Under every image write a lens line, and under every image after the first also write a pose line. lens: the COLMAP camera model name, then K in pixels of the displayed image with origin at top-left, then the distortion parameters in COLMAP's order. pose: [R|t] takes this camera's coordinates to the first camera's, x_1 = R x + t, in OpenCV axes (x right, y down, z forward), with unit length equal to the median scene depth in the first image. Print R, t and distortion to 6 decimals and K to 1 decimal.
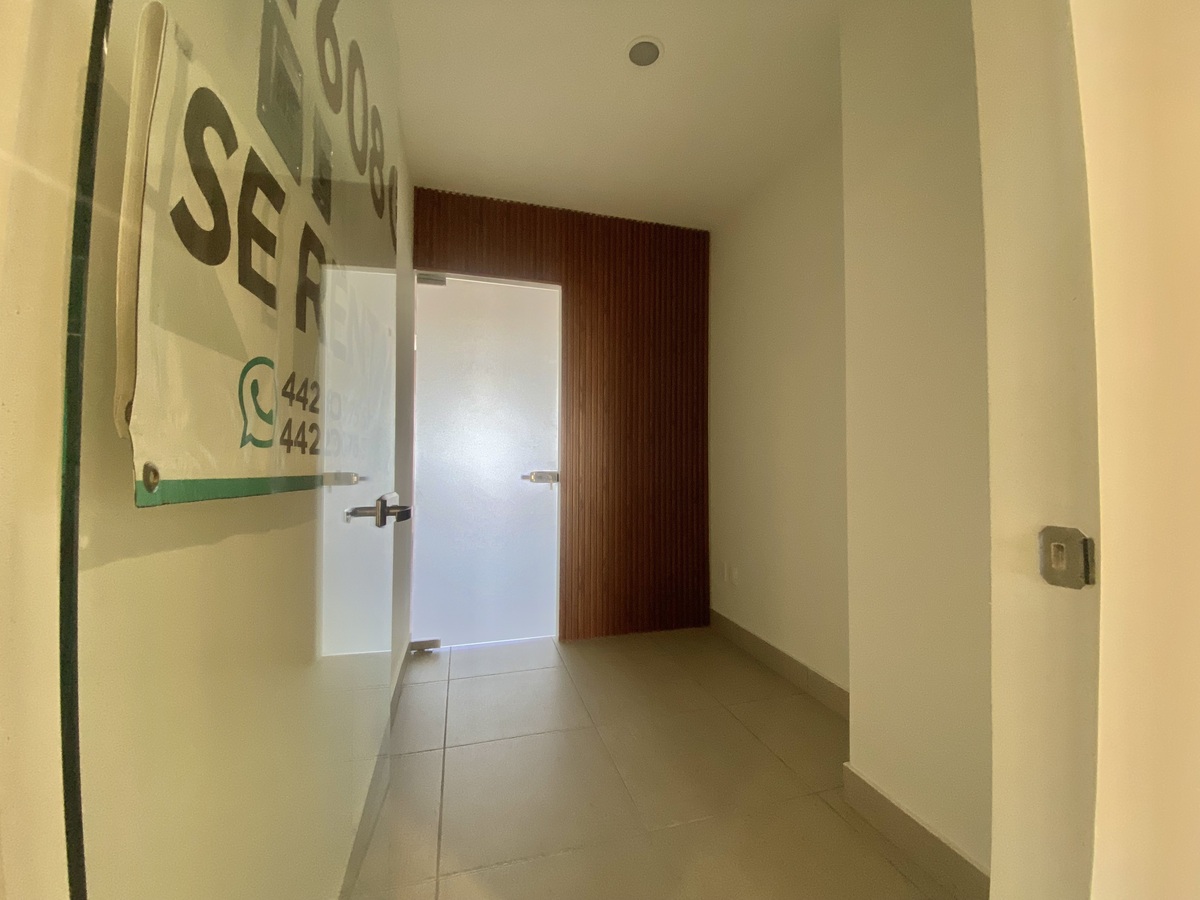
lens RADIAL K [[478.8, 0, 598.7], [0, 478.8, 453.4], [0, 0, 1]] dist [-0.002174, -0.000115]
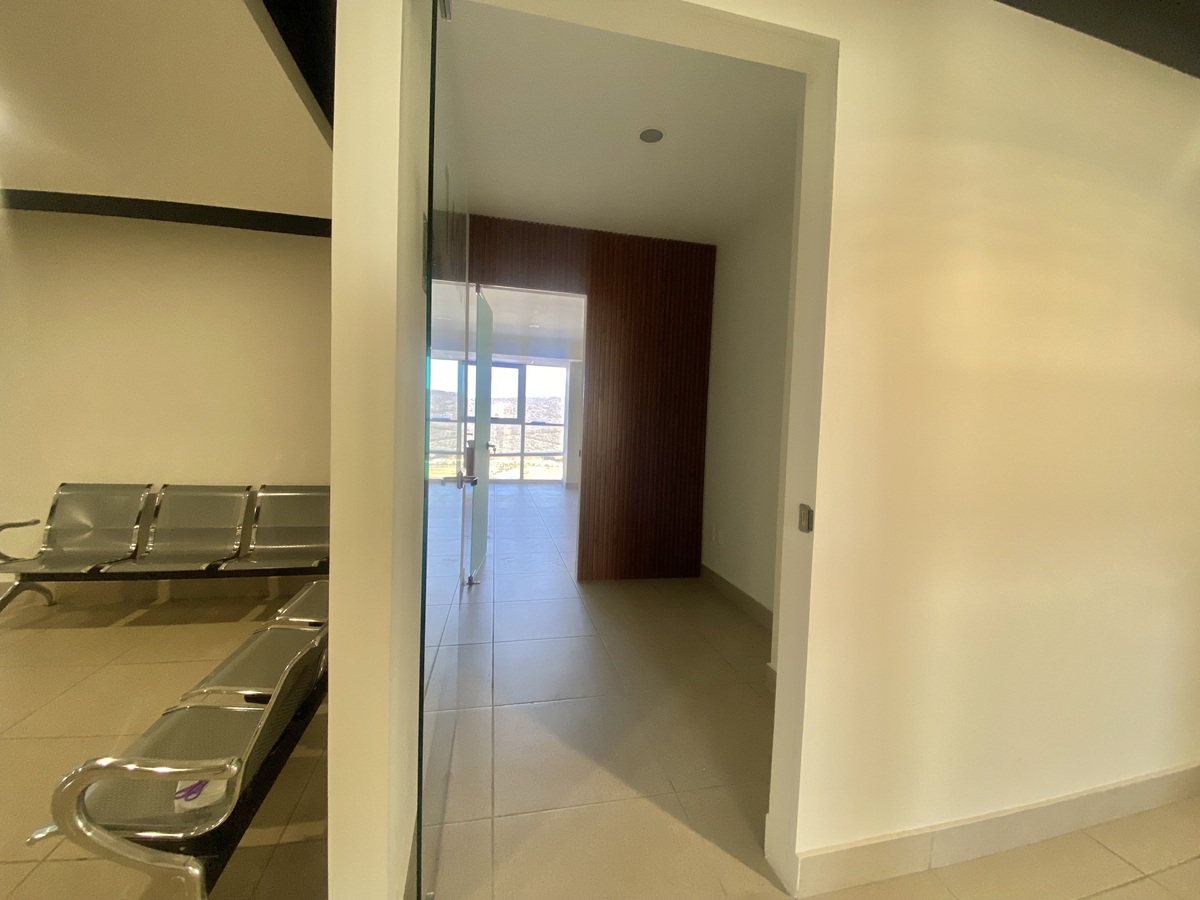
lens RADIAL K [[478.8, 0, 602.0], [0, 478.8, 447.7], [0, 0, 1]] dist [-0.002174, -0.000115]
pose [[0.998111, 0.033550, -0.051467, 0.035382], [-0.030464, 0.997756, 0.059616, -0.039122], [0.053351, -0.057936, 0.996894, -0.230106]]
